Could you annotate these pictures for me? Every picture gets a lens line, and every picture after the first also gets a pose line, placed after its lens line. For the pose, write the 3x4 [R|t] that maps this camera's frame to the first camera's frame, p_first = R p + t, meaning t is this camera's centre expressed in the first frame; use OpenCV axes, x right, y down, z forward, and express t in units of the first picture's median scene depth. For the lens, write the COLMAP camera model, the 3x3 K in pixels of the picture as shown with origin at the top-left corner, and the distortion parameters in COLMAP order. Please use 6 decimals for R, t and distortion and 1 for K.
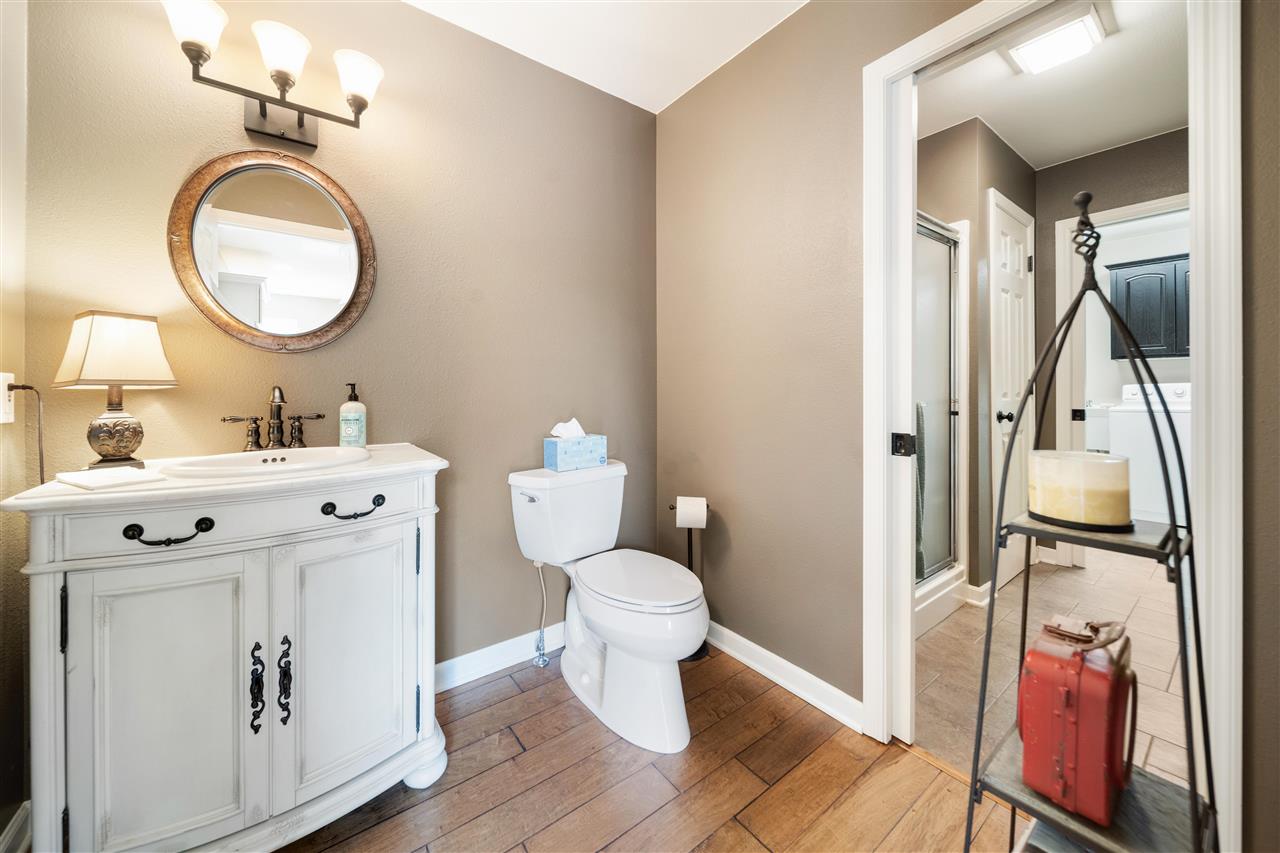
lens RADIAL K [[449.7, 0, 634.3], [0, 449.7, 390.8], [0, 0, 1]] dist [0.000560, -0.001313]
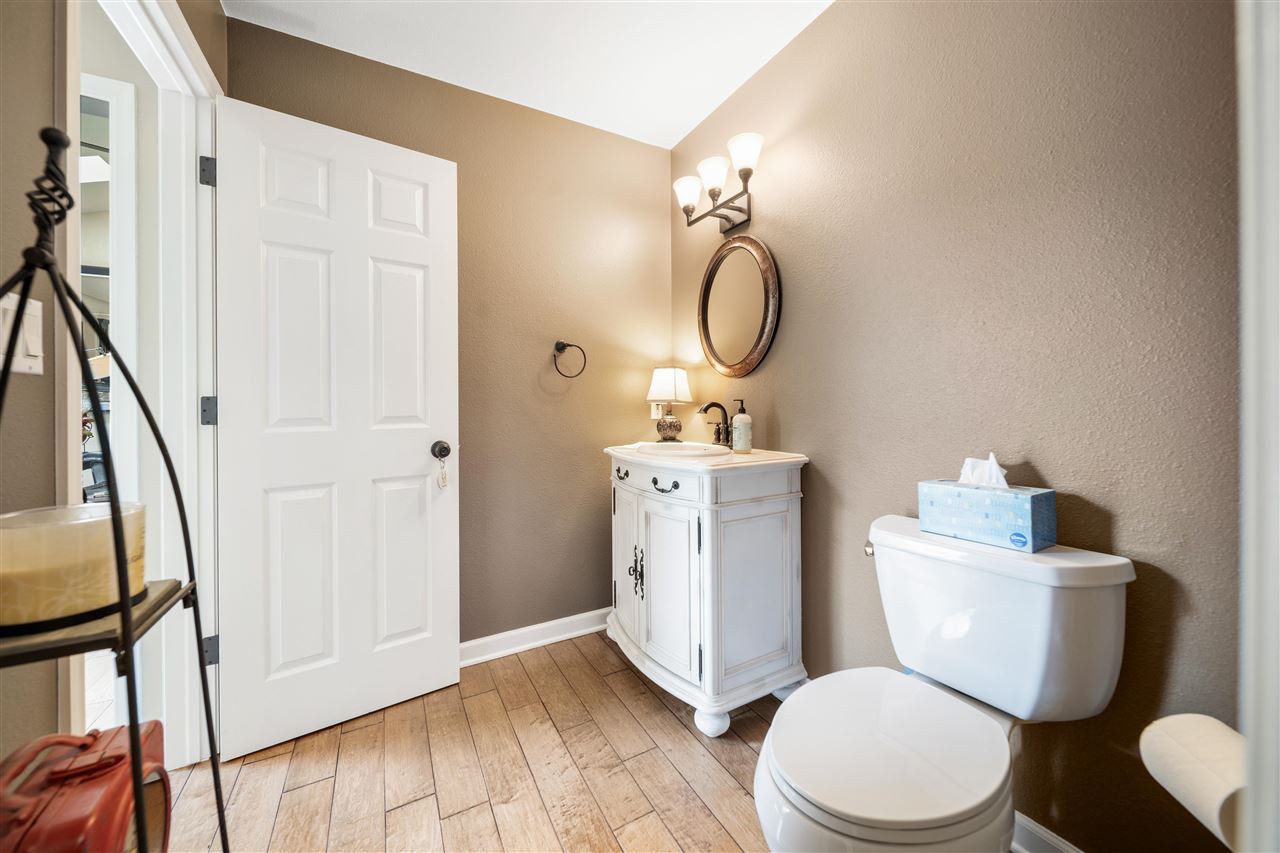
lens RADIAL K [[449.7, 0, 635.1], [0, 449.7, 401.2], [0, 0, 1]] dist [0.000560, -0.001313]
pose [[-0.109292, -0.001539, -0.994008, 0.838247], [0.007335, 0.999970, -0.002355, -0.014493], [0.993983, -0.007549, -0.109278, 1.037516]]
